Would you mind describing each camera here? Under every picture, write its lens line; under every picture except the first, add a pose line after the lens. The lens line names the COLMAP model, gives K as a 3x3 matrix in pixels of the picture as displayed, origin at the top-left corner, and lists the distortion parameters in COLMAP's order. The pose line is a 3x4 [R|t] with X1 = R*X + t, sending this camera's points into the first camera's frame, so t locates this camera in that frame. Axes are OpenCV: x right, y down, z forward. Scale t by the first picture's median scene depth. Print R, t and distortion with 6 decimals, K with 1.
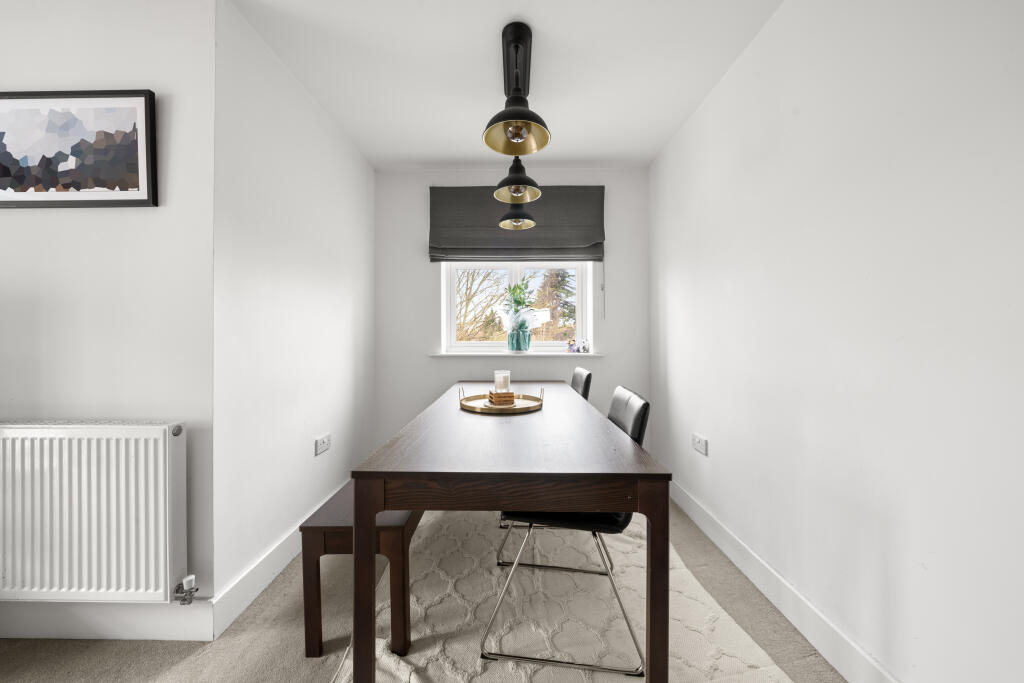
lens RADIAL K [[354.3, 0, 497.2], [0, 354.3, 336.9], [0, 0, 1]] dist [-0.007485, 0.000612]
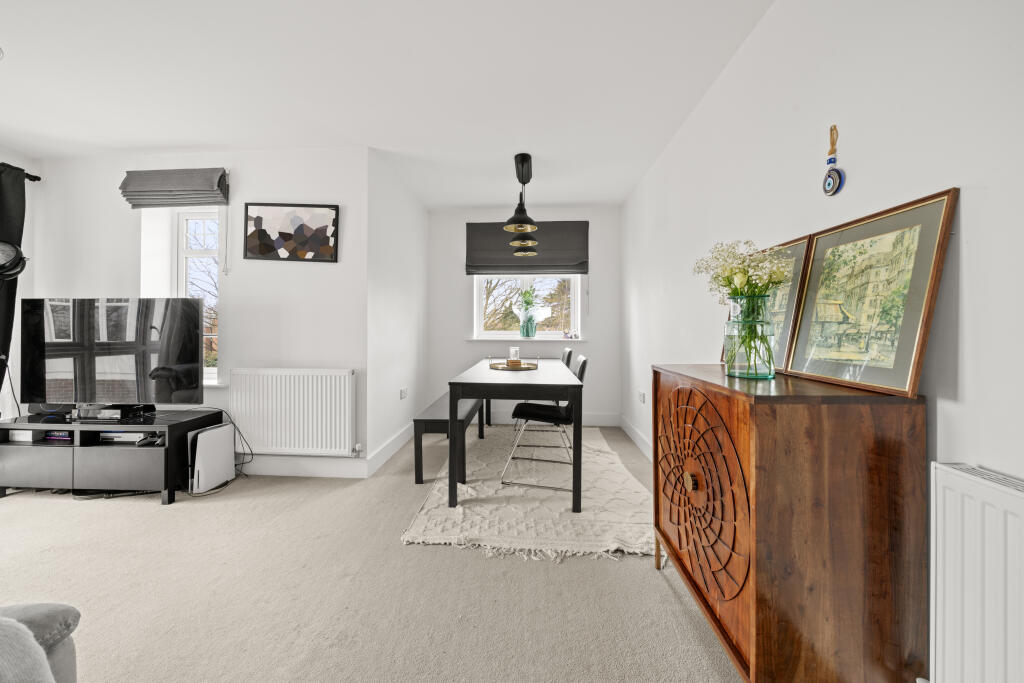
lens RADIAL K [[354.3, 0, 498.9], [0, 354.3, 324.7], [0, 0, 1]] dist [-0.007485, 0.000612]
pose [[0.998762, 0.002818, -0.049665, 0.021423], [-0.003279, 0.999952, -0.009208, 0.003880], [0.049637, 0.009360, 0.998723, -0.607963]]
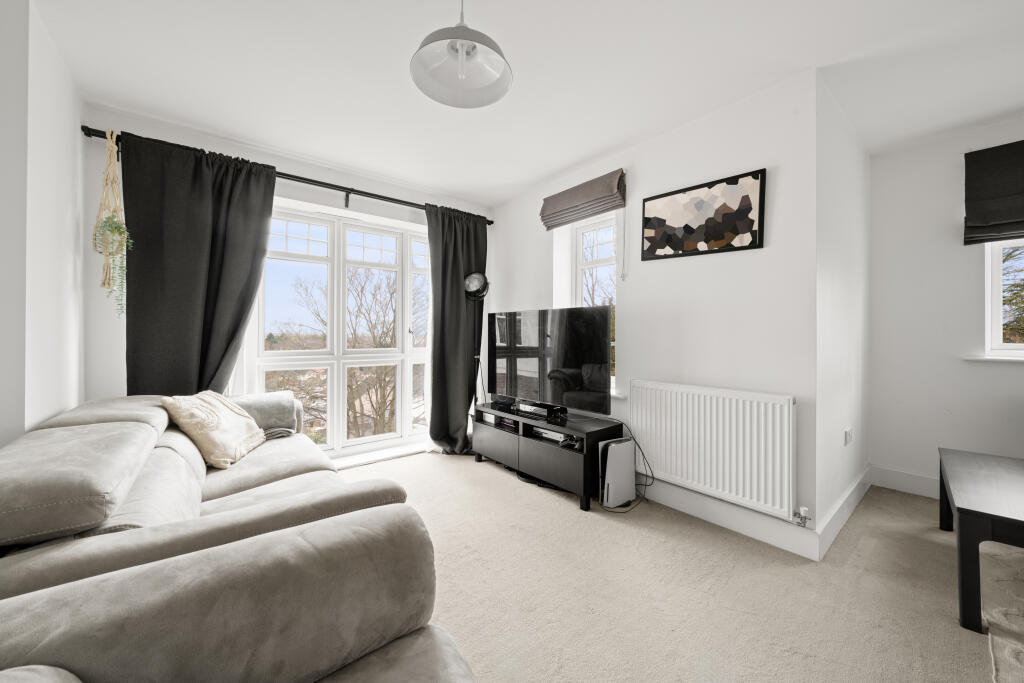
lens RADIAL K [[372.8, 0, 511.6], [0, 372.8, 332.2], [0, 0, 1]] dist [-0.000360, 0.000284]
pose [[0.649887, -0.000466, -0.760030, -0.304609], [-0.007298, 0.999950, -0.006853, 0.005025], [0.759995, 0.010000, 0.649852, -0.508566]]
